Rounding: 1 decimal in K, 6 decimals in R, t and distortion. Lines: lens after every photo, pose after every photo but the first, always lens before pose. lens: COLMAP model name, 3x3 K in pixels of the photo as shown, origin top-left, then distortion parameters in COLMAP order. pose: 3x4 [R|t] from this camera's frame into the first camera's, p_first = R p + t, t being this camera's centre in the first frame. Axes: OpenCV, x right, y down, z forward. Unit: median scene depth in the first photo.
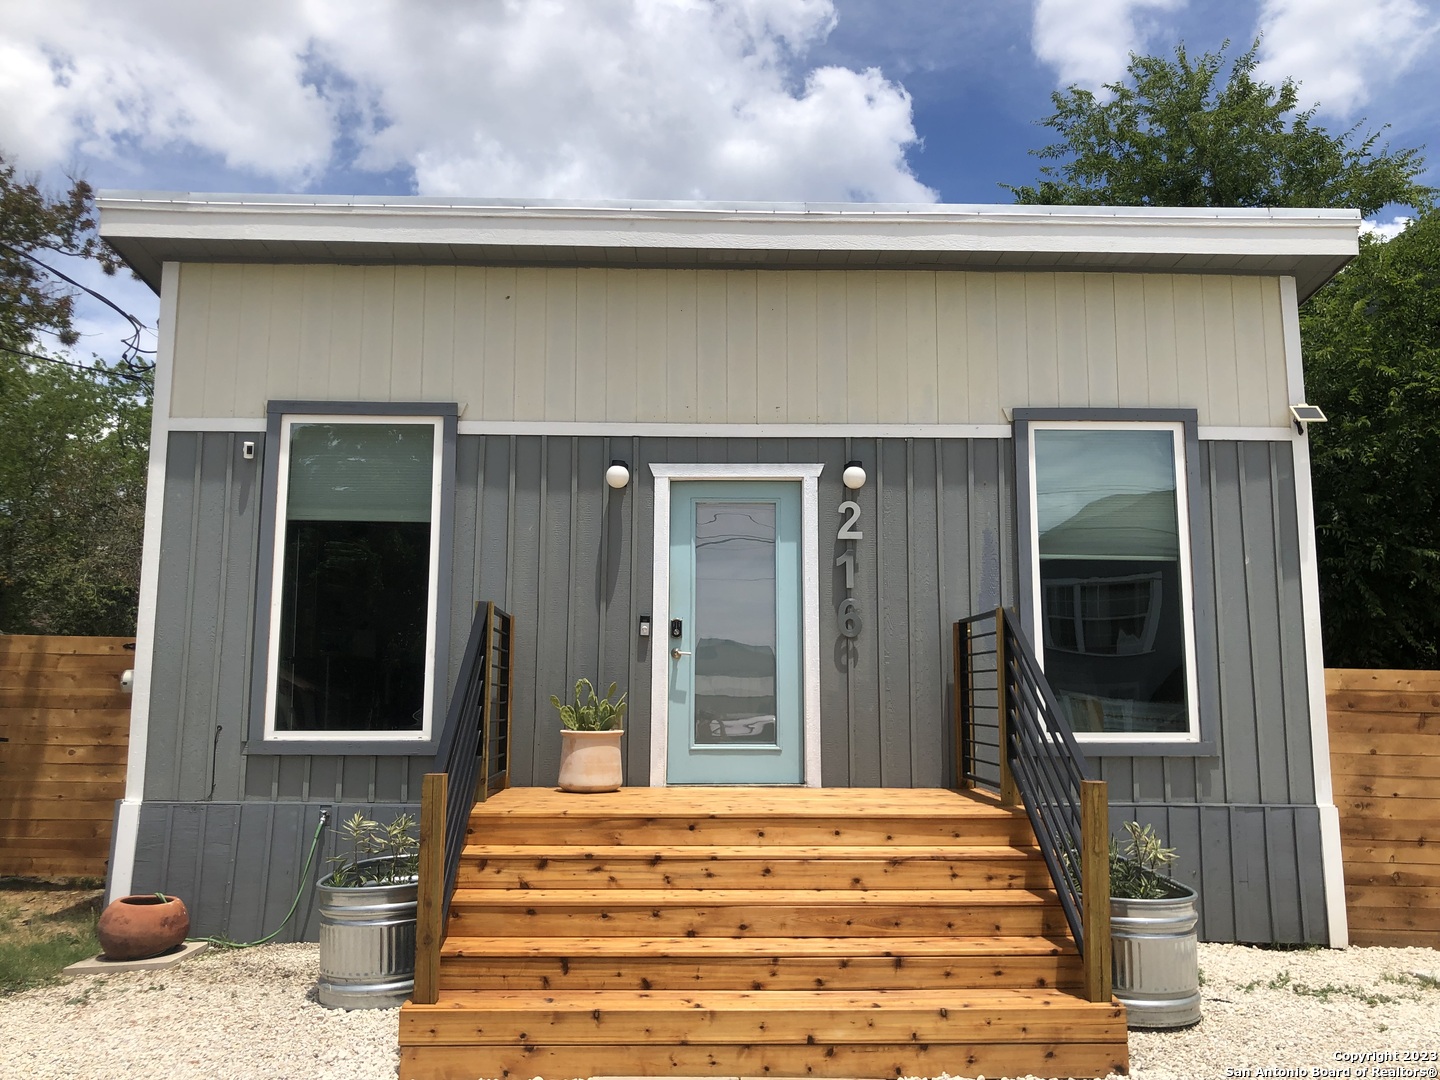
lens RADIAL K [[1157.1, 0, 721.4], [0, 1157.1, 556.5], [0, 0, 1]] dist [-0.004598, -0.010258]
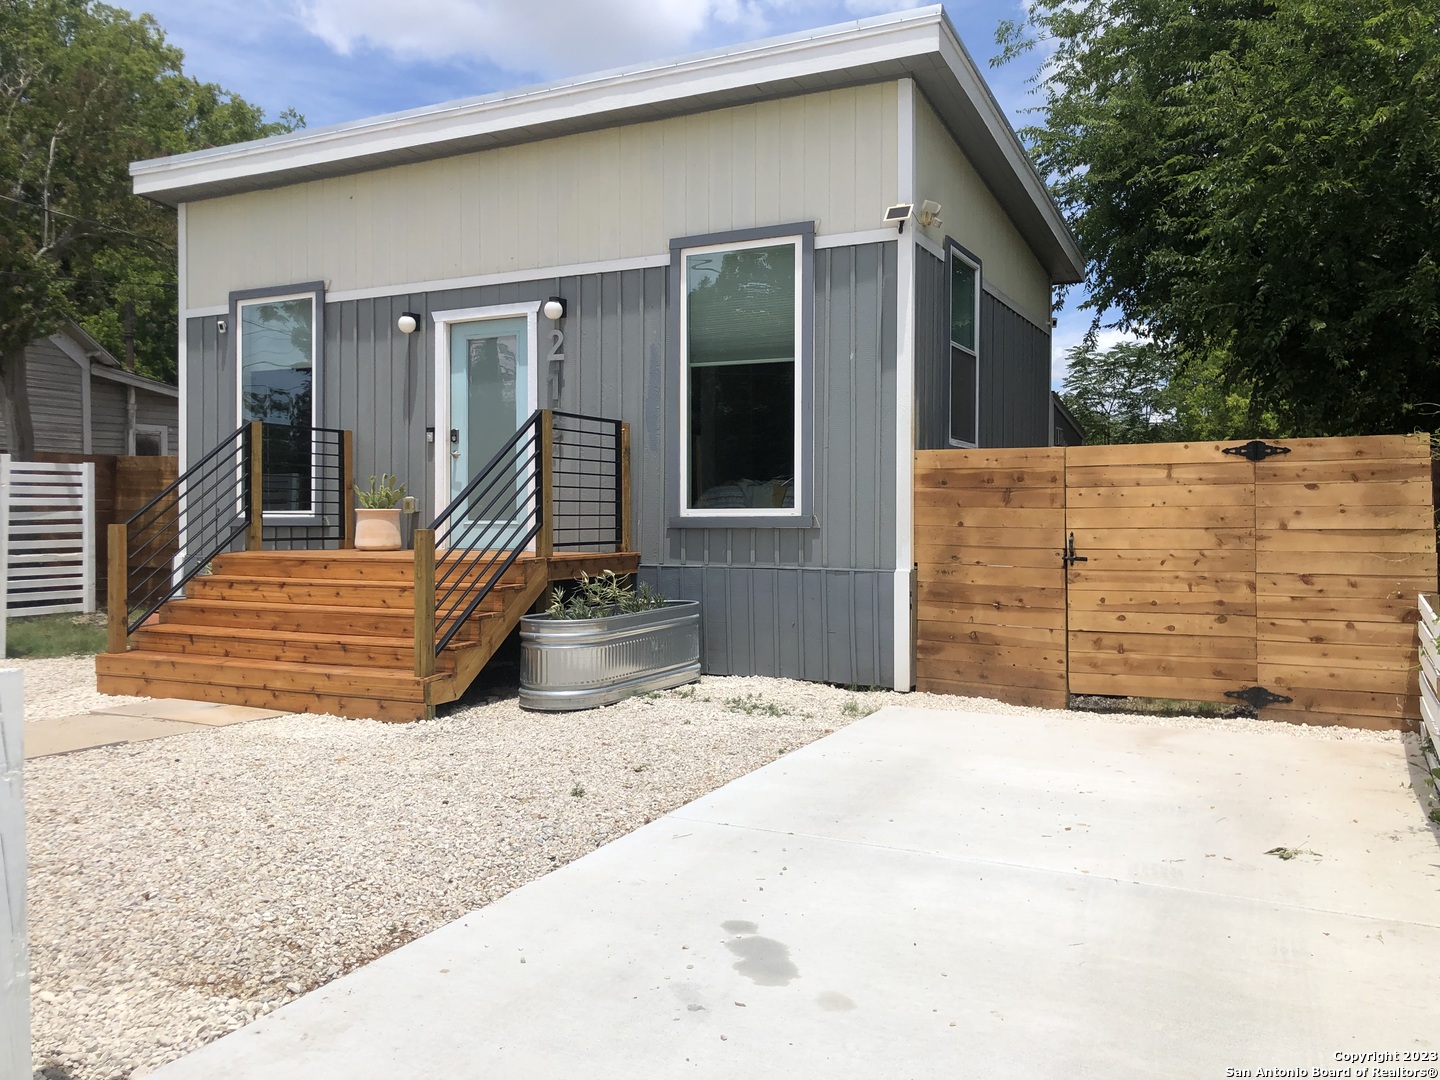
lens RADIAL K [[1157.1, 0, 707.0], [0, 1157.1, 530.3], [0, 0, 1]] dist [-0.004598, -0.010258]
pose [[0.886818, 0.002489, -0.462113, 0.860677], [0.065485, 0.989218, 0.130997, 0.015548], [0.457456, -0.146432, 0.877093, -0.074505]]
